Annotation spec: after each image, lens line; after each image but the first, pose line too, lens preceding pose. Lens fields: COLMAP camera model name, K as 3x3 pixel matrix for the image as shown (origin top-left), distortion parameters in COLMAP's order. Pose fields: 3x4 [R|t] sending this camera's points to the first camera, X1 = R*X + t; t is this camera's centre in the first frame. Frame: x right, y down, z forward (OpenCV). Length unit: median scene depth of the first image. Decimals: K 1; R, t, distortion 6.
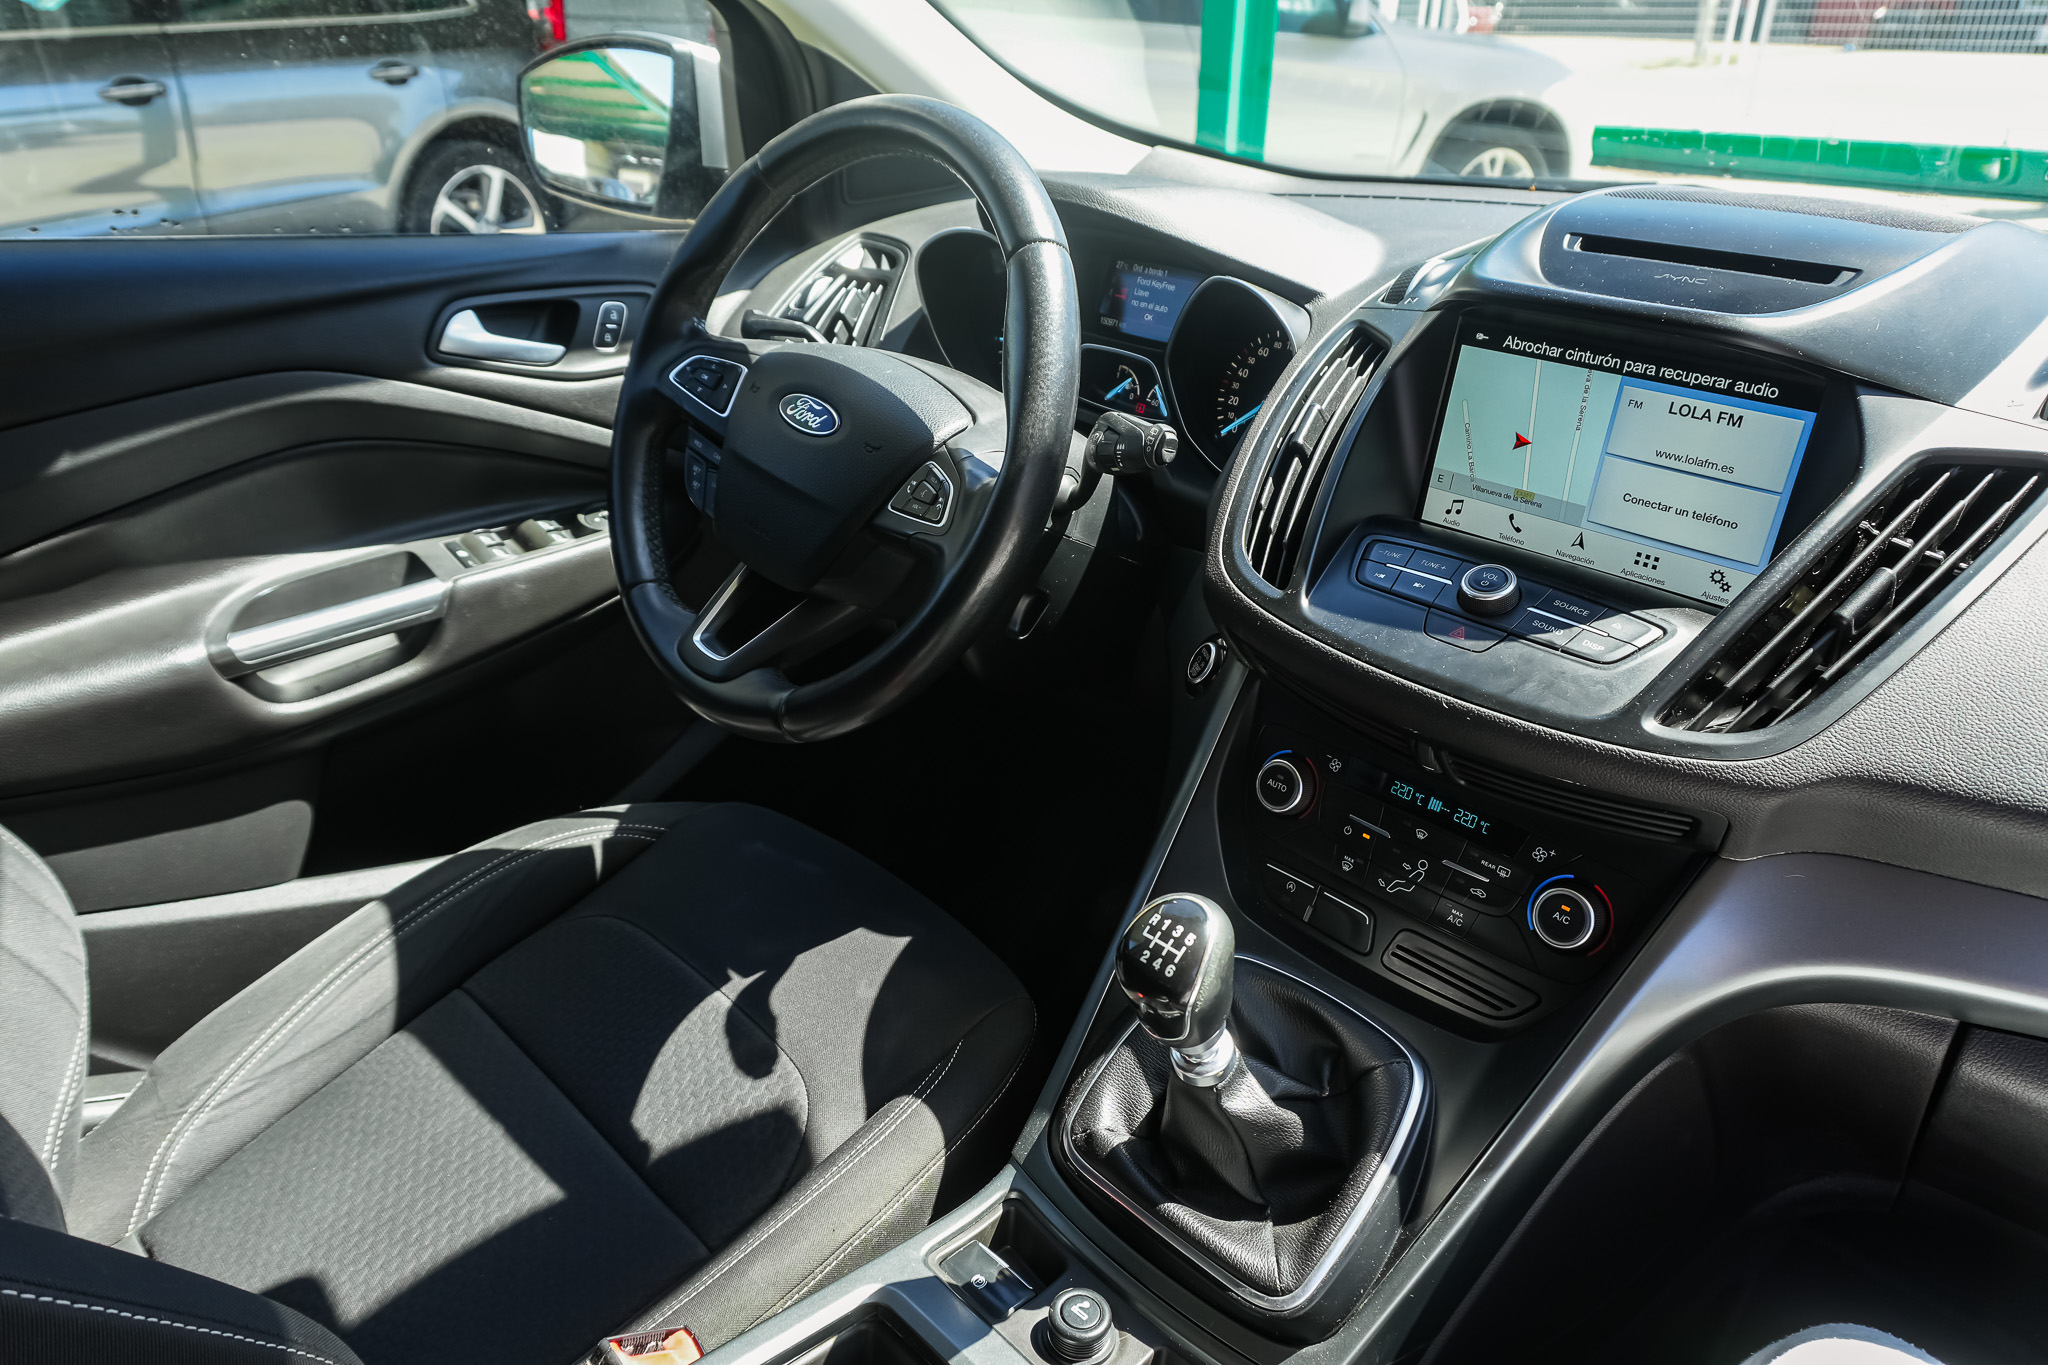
lens RADIAL K [[1392.5, 0, 1028.3], [0, 1392.5, 682.8], [0, 0, 1]] dist [-0.001349, 0.007134]
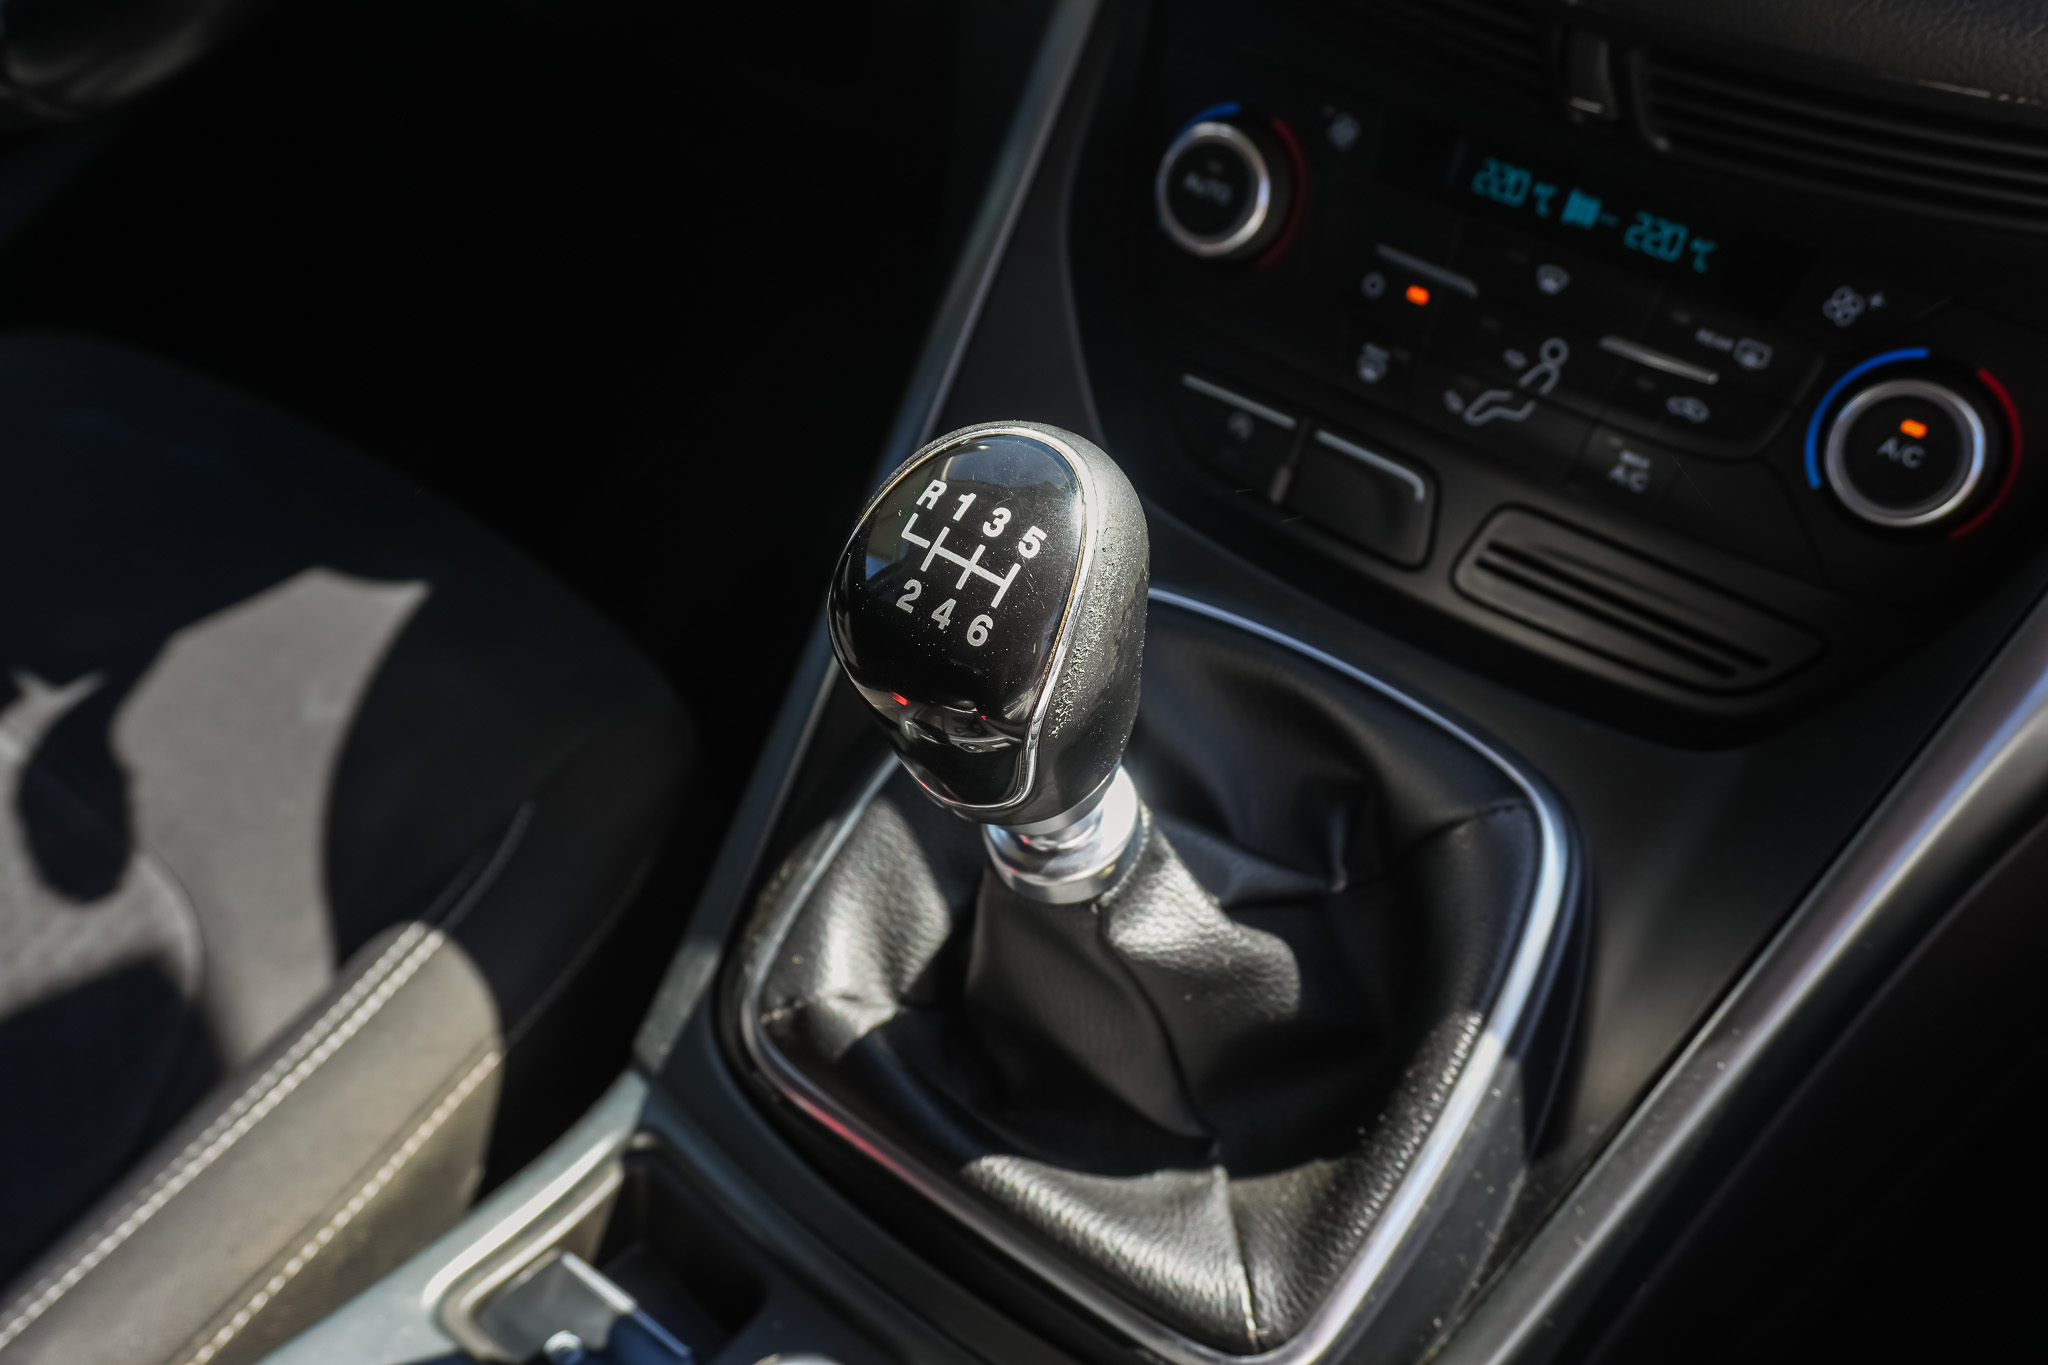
lens RADIAL K [[2044.4, 0, 1038.3], [0, 2044.4, 699.2], [0, 0, 1]] dist [0.005364, 0.000000]
pose [[0.989206, -0.060652, 0.133391, 0.037339], [0.027190, 0.970483, 0.239633, 0.080144], [-0.143988, -0.233420, 0.961656, 0.398912]]
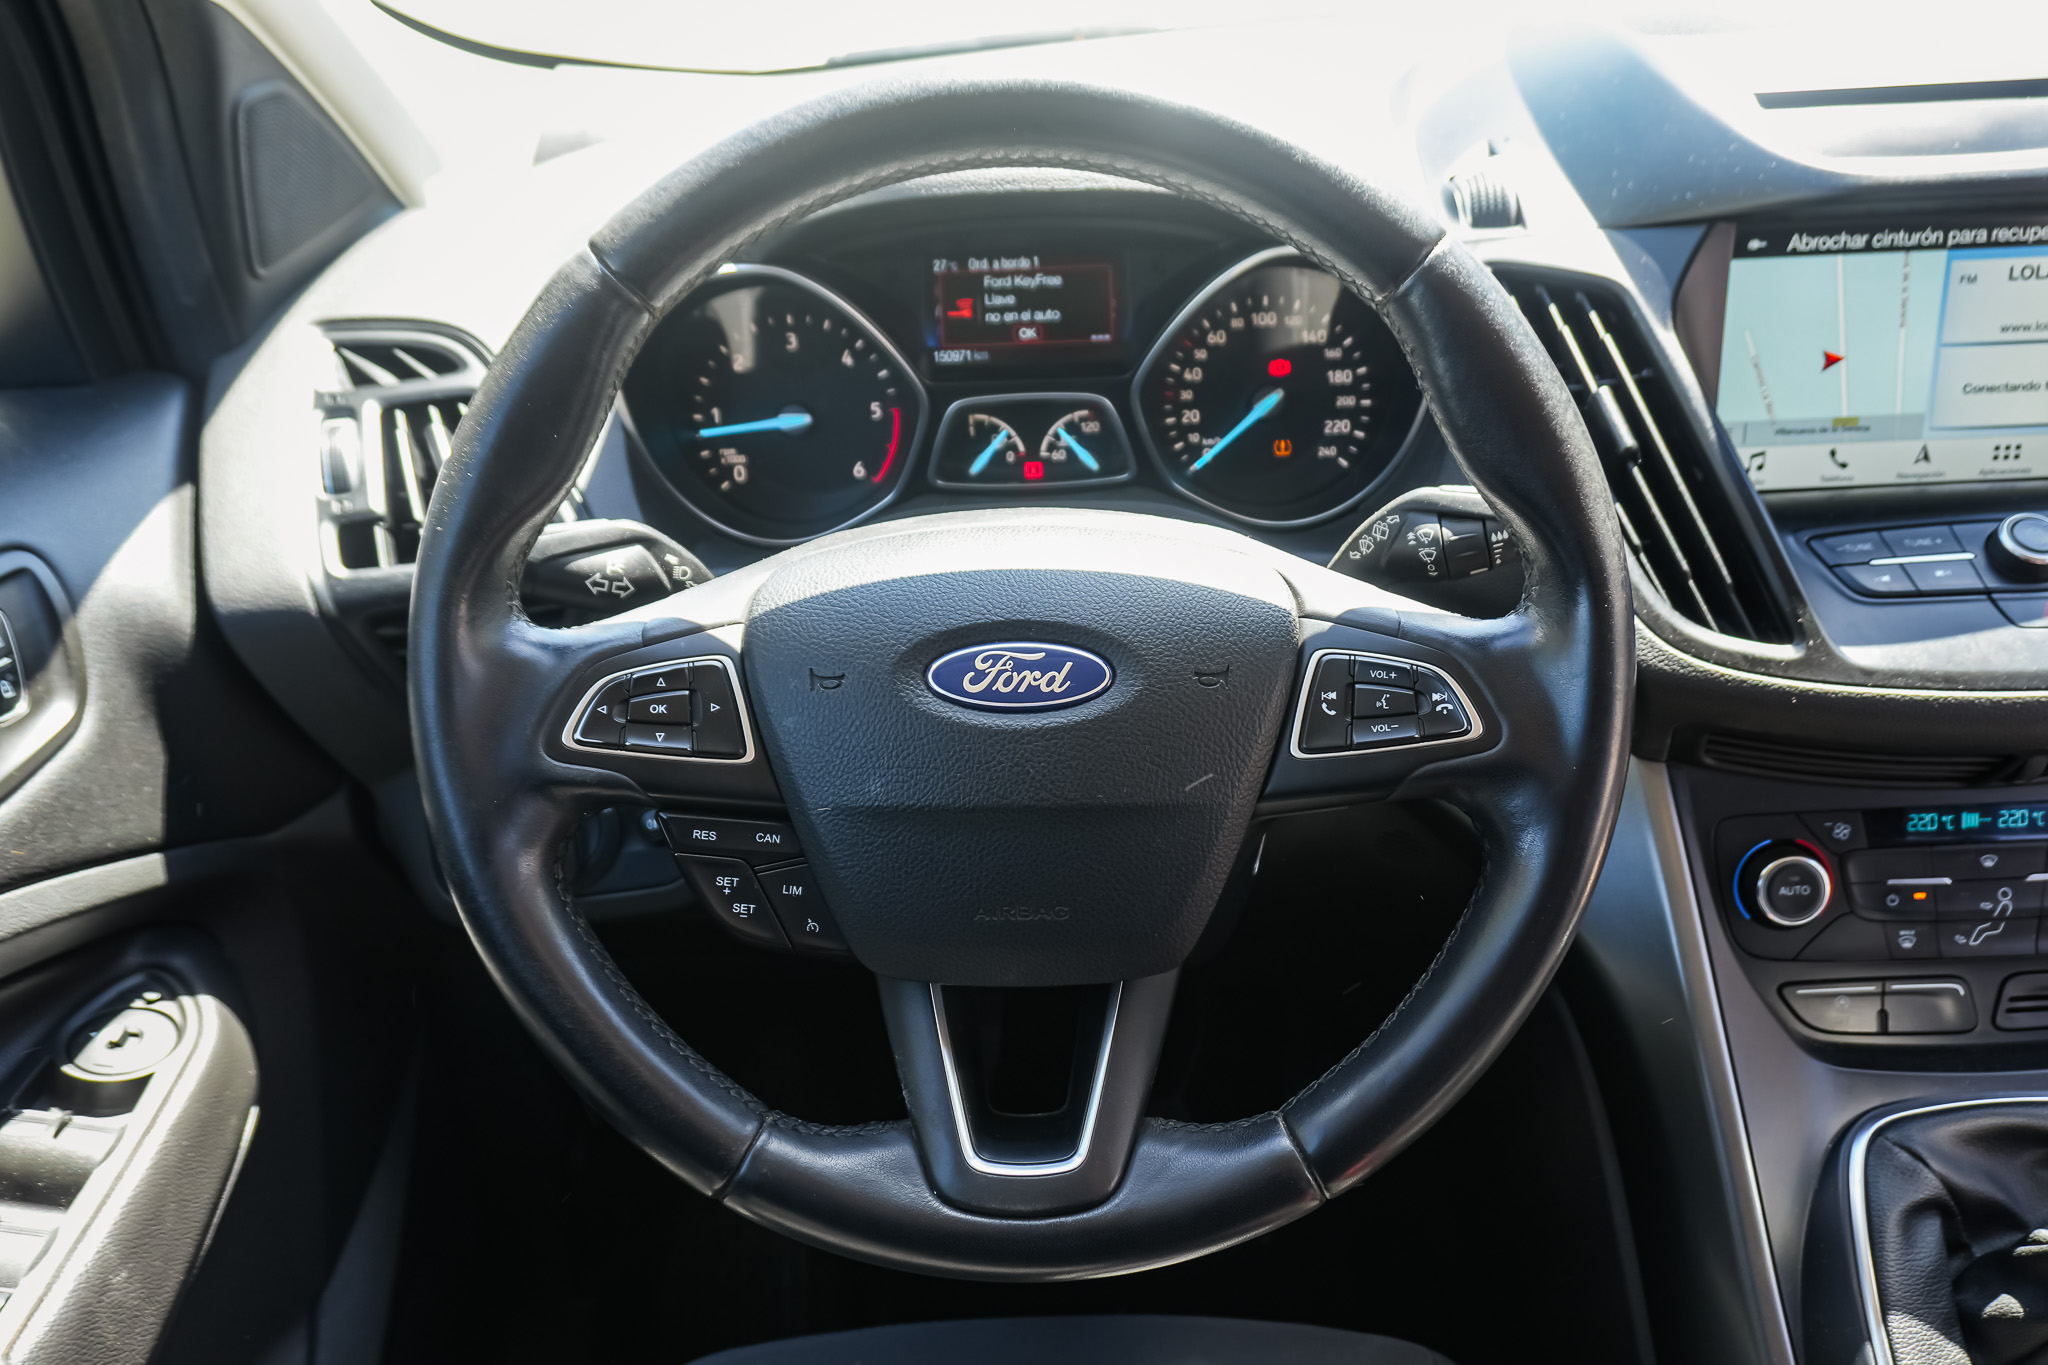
lens RADIAL K [[1706.1, 0, 1070.2], [0, 1706.1, 688.9], [0, 0, 1]] dist [0.024468, -0.028428]
pose [[0.682798, -0.390280, 0.617631, -0.650802], [0.367525, 0.914099, 0.171315, -0.346095], [-0.631436, 0.110021, 0.767583, 0.575538]]
